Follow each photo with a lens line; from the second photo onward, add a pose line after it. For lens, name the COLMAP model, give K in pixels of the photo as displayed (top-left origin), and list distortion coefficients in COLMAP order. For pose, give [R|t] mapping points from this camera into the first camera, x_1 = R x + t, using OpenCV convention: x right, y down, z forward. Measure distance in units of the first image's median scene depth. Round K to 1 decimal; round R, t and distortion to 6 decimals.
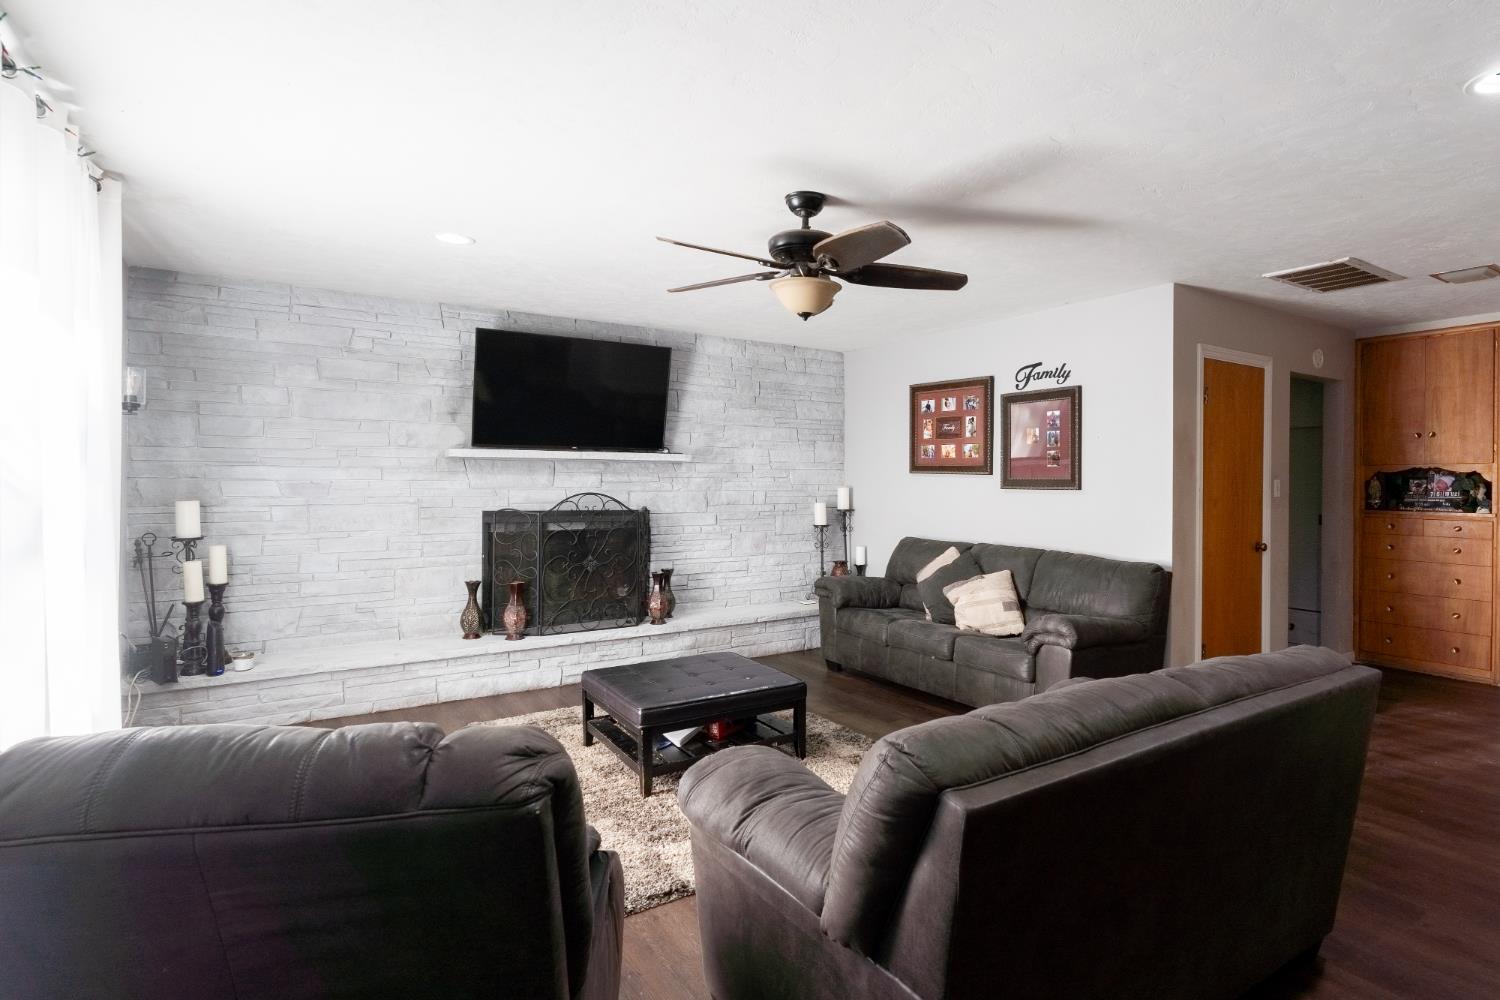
lens RADIAL K [[720.1, 0, 750.2], [0, 720.1, 496.5], [0, 0, 1]] dist [0.000549, -0.000080]
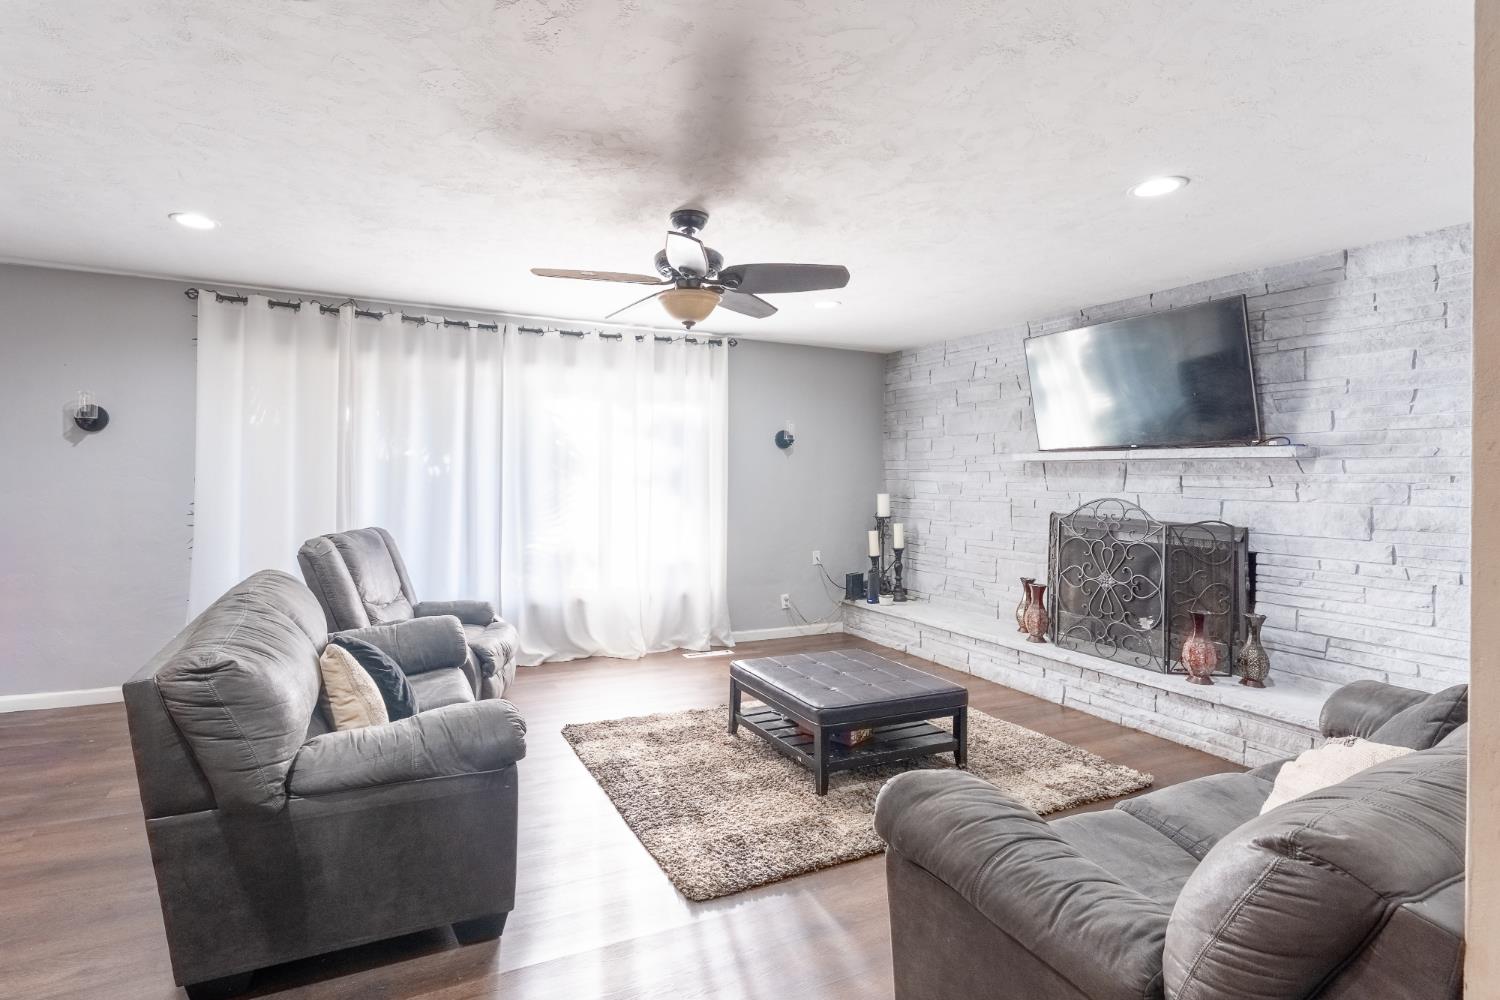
lens RADIAL K [[642.7, 0, 750.7], [0, 642.7, 483.7], [0, 0, 1]] dist [-0.003377, -0.000687]
pose [[0.016906, 0.005512, -0.999842, 0.543248], [-0.037814, 0.999273, 0.004870, -0.010056], [0.999142, 0.037726, 0.017102, 0.565937]]
